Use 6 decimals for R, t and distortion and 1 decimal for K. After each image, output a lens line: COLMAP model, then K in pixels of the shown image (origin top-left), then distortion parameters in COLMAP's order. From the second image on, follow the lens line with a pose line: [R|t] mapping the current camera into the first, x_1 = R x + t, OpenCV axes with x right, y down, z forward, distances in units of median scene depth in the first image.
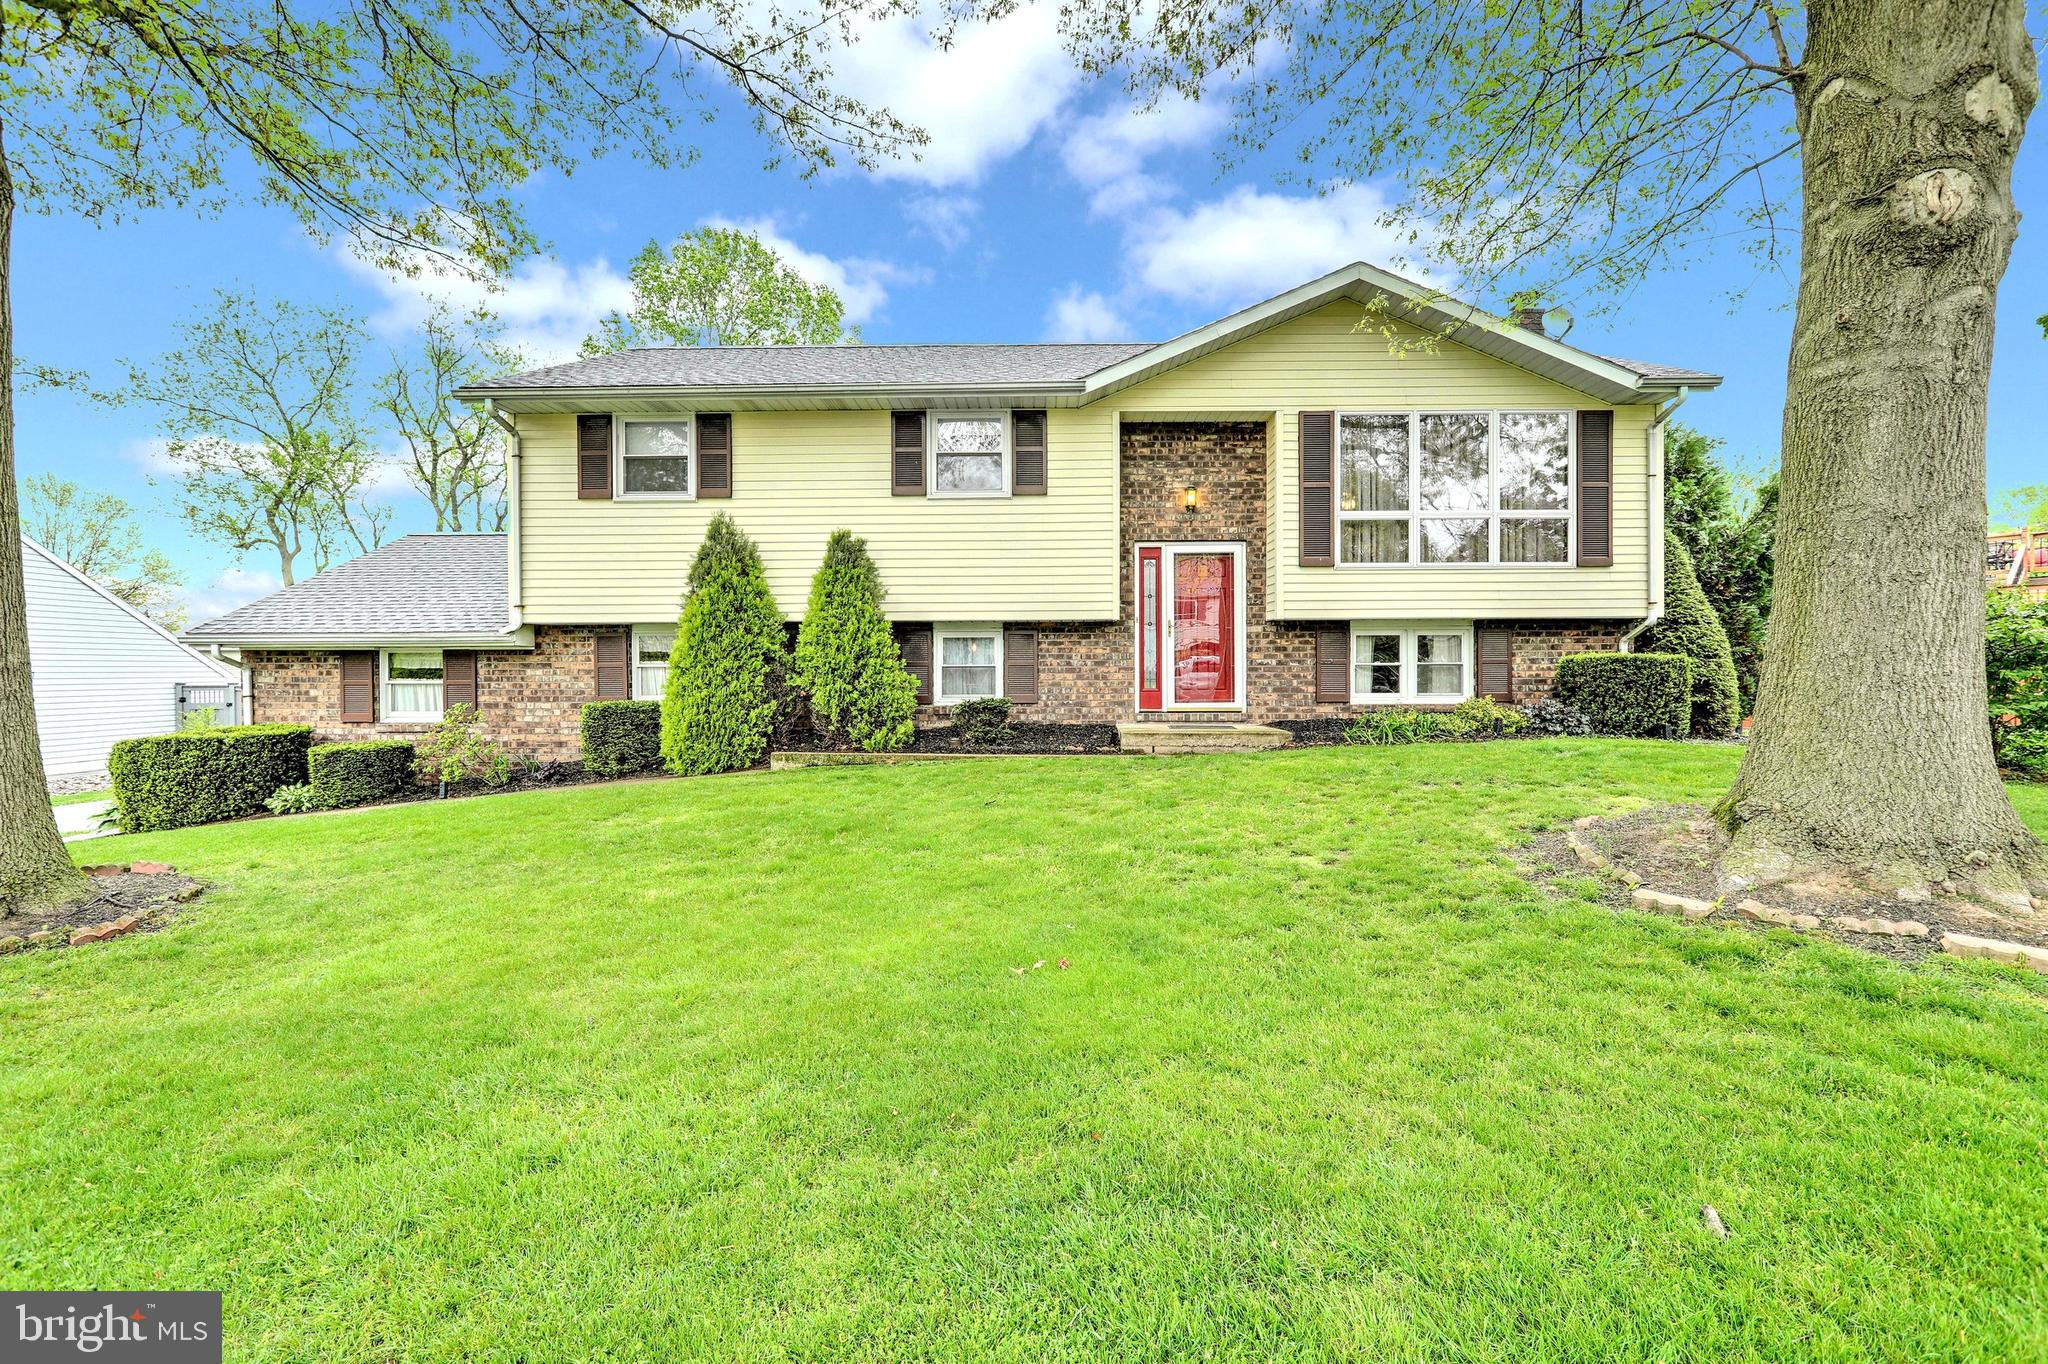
lens RADIAL K [[965.1, 0, 1024.0], [0, 965.1, 687.6], [0, 0, 1]] dist [0.001189, 0.000170]
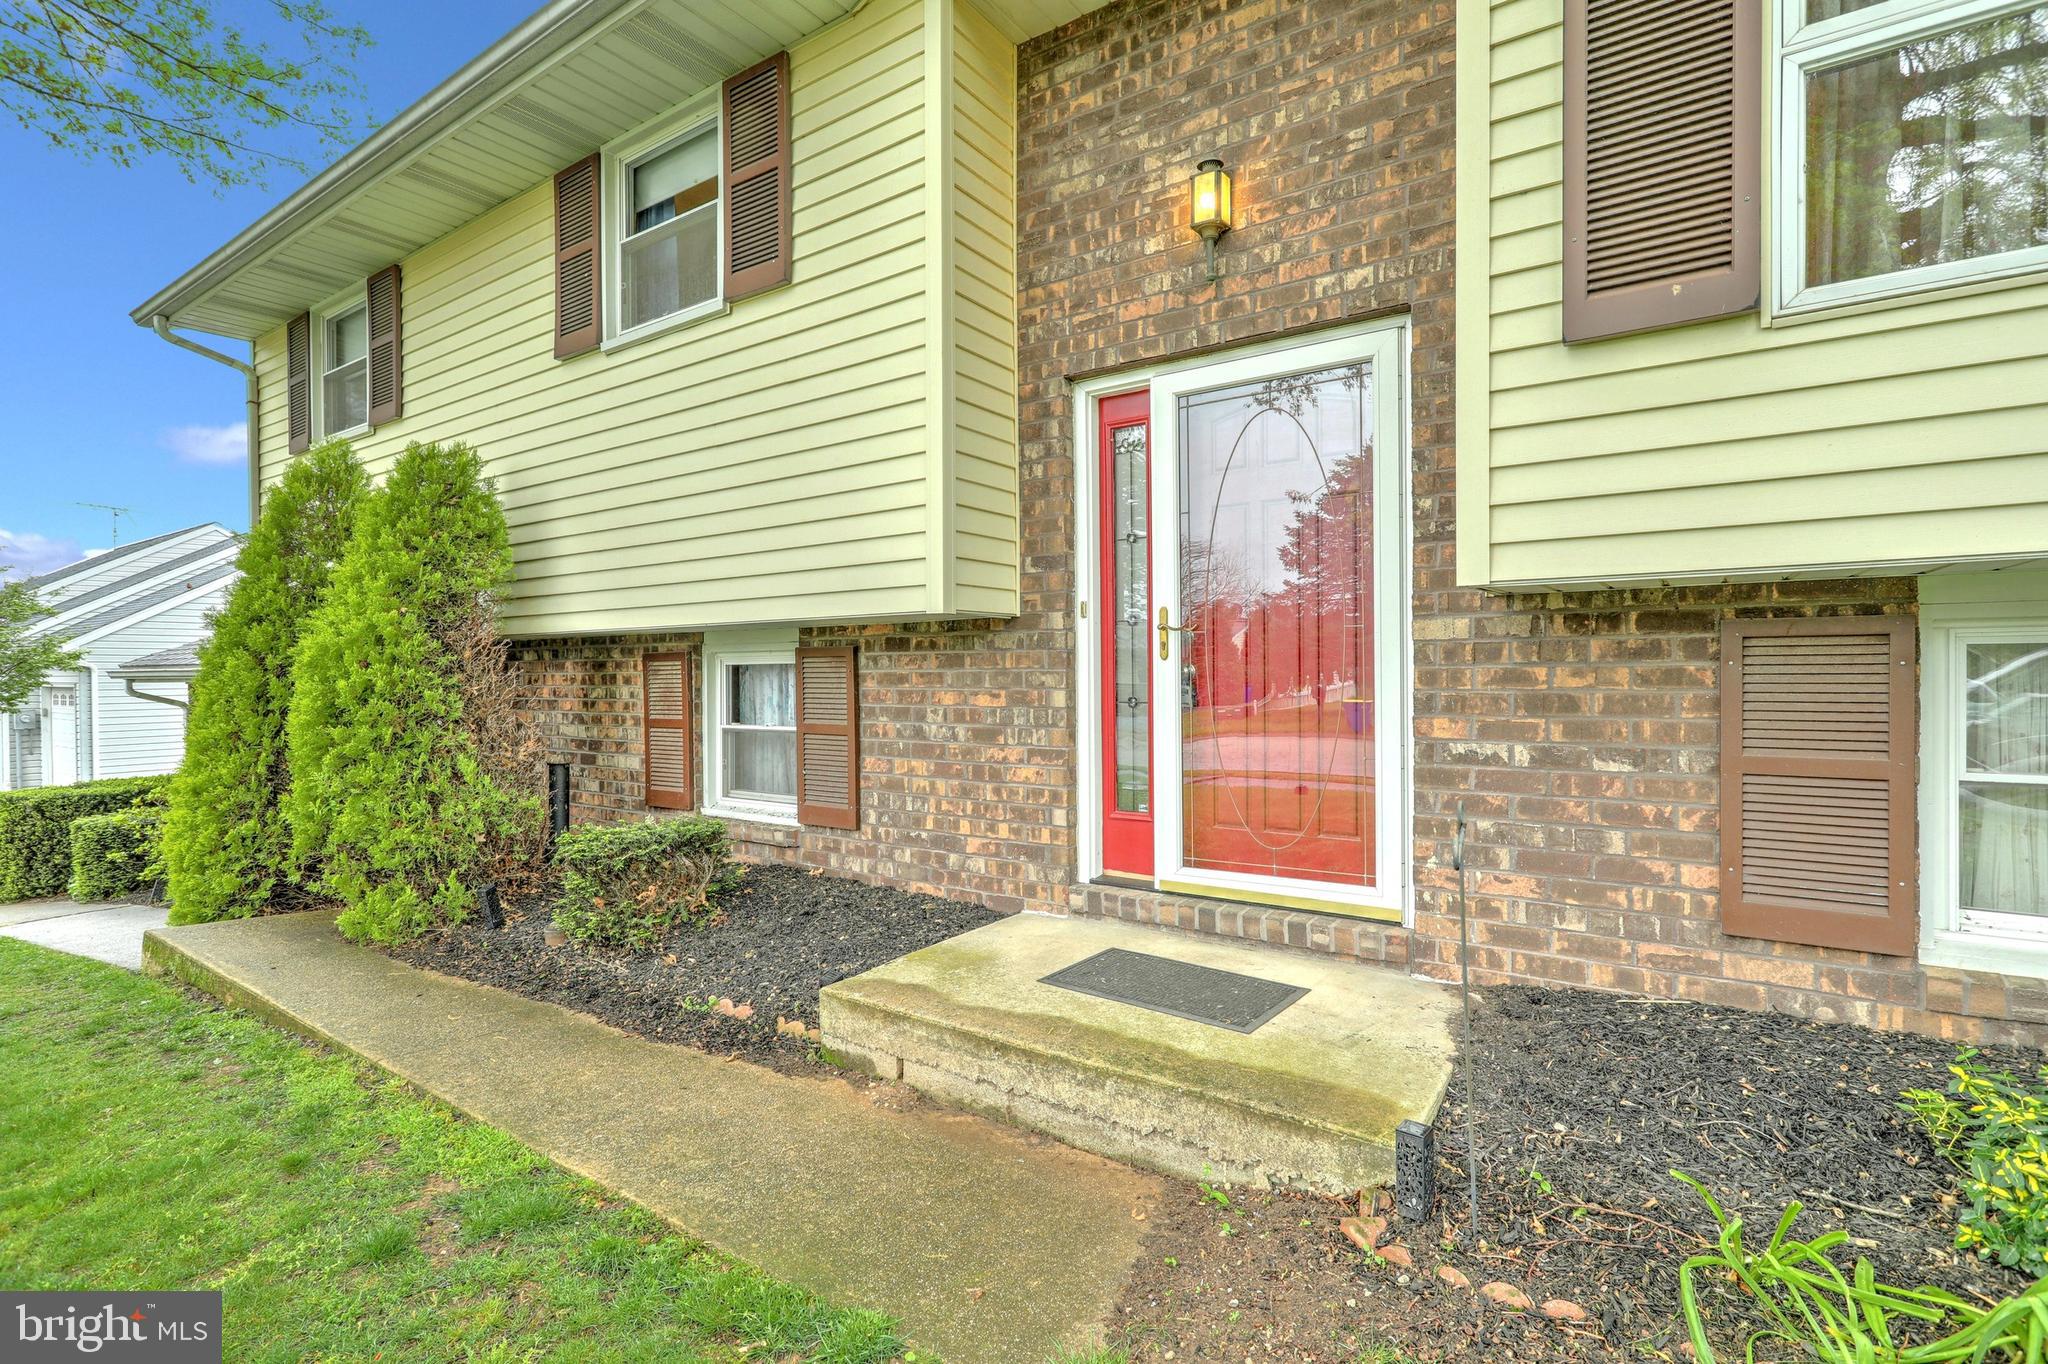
lens RADIAL K [[965.1, 0, 1019.2], [0, 965.1, 682.6], [0, 0, 1]] dist [0.001189, 0.000170]
pose [[0.834652, 0.003565, -0.550767, 0.288738], [-0.001526, 0.999990, 0.004161, -0.046429], [0.550776, -0.002633, 0.834649, 0.709557]]
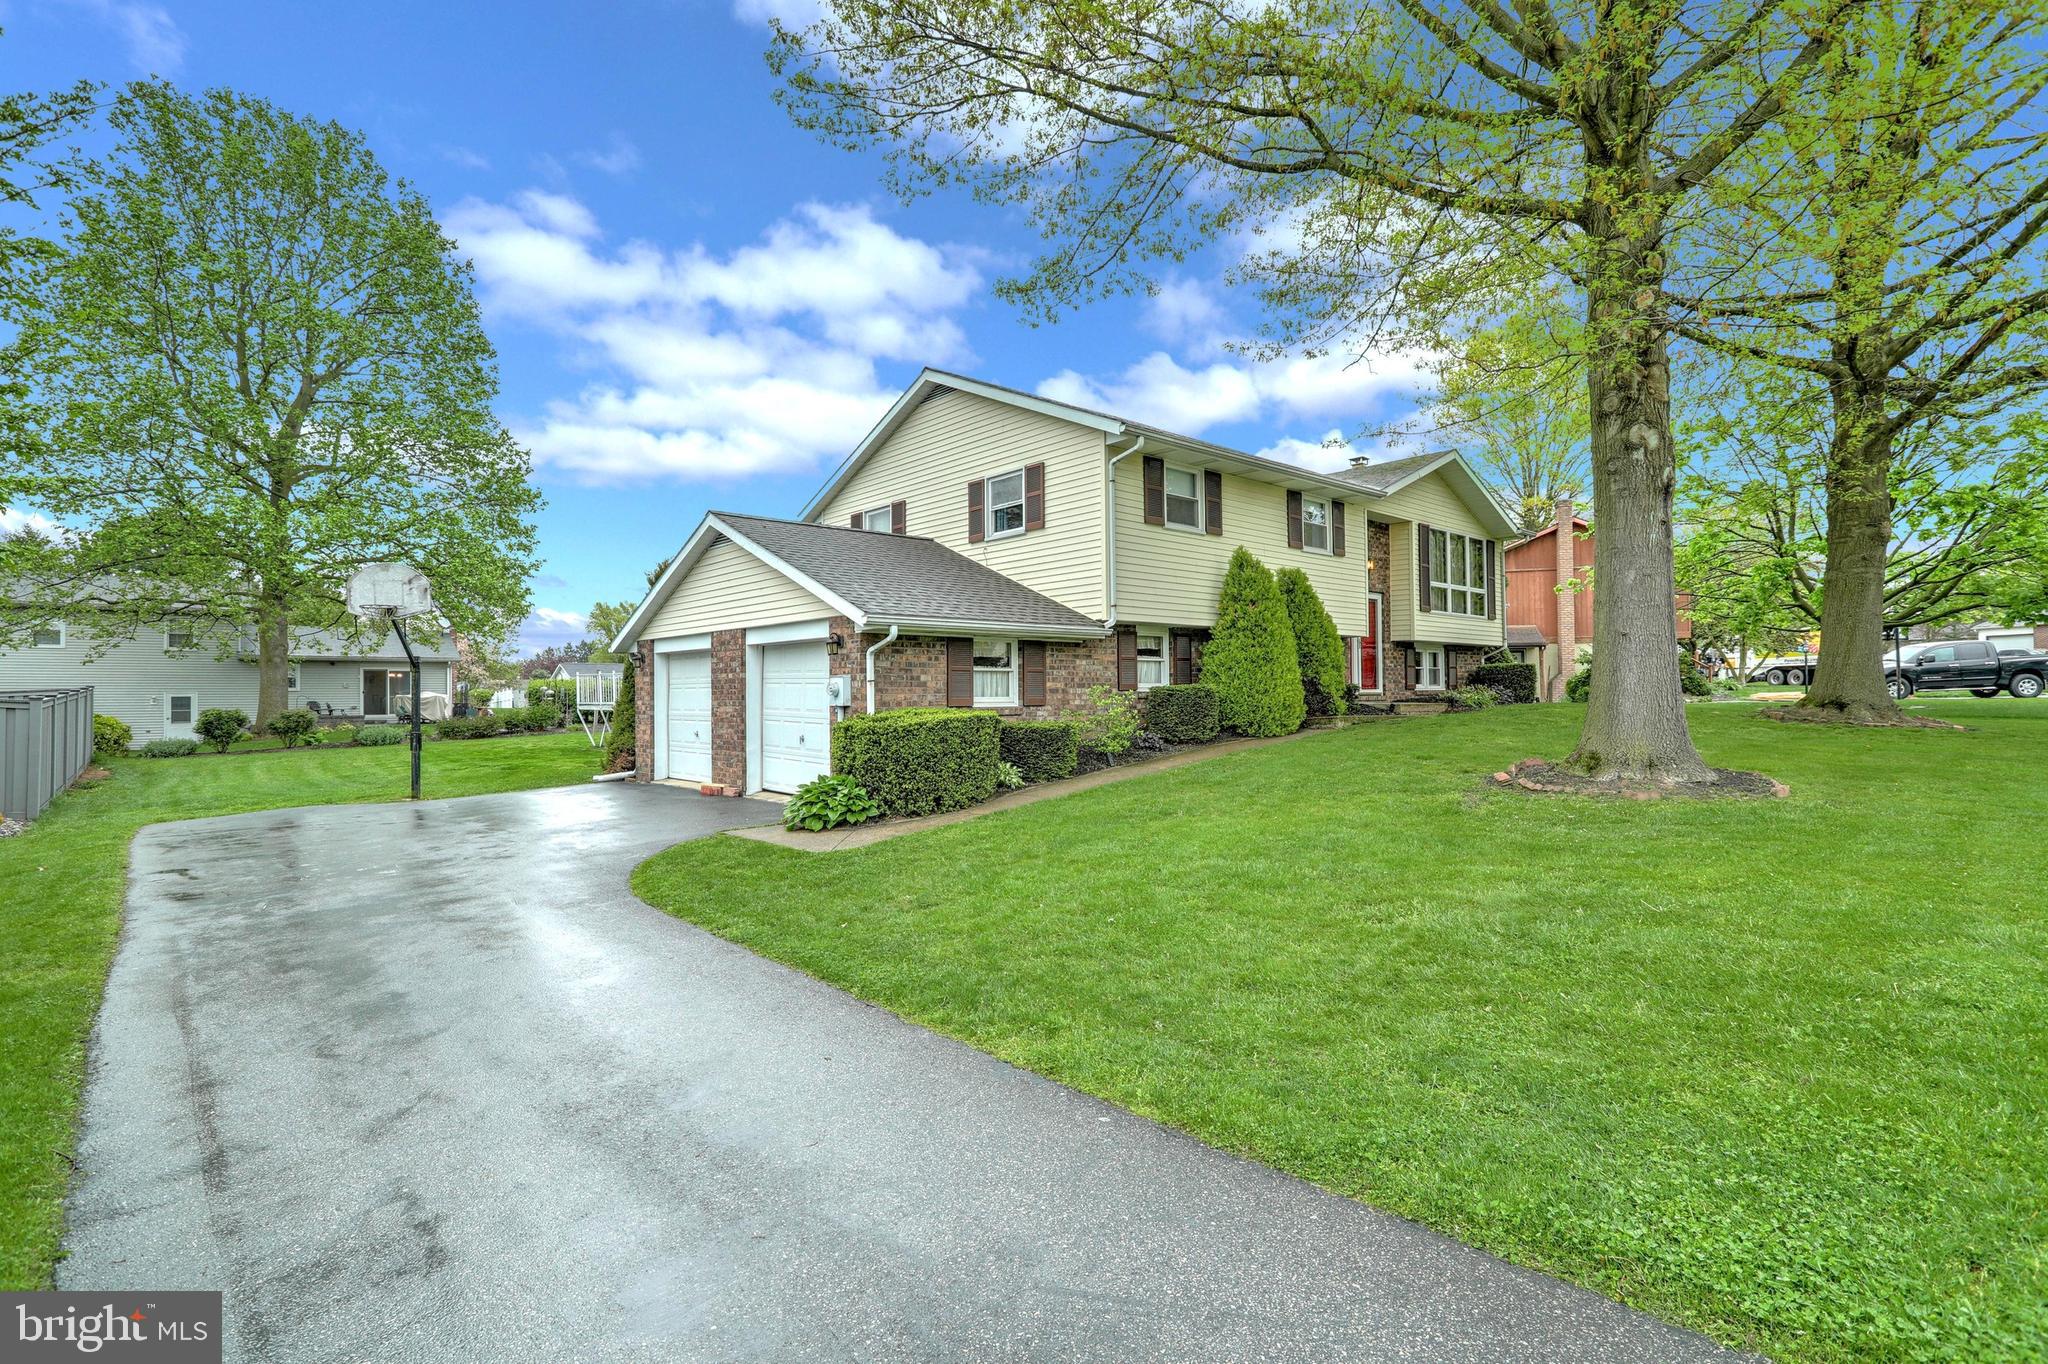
lens RADIAL K [[965.1, 0, 1023.0], [0, 965.1, 679.7], [0, 0, 1]] dist [0.001189, 0.000170]
pose [[0.730986, 0.008794, 0.682336, -1.374963], [0.000131, 0.999915, -0.013027, 0.020691], [-0.682393, 0.009612, 0.730923, 0.202454]]
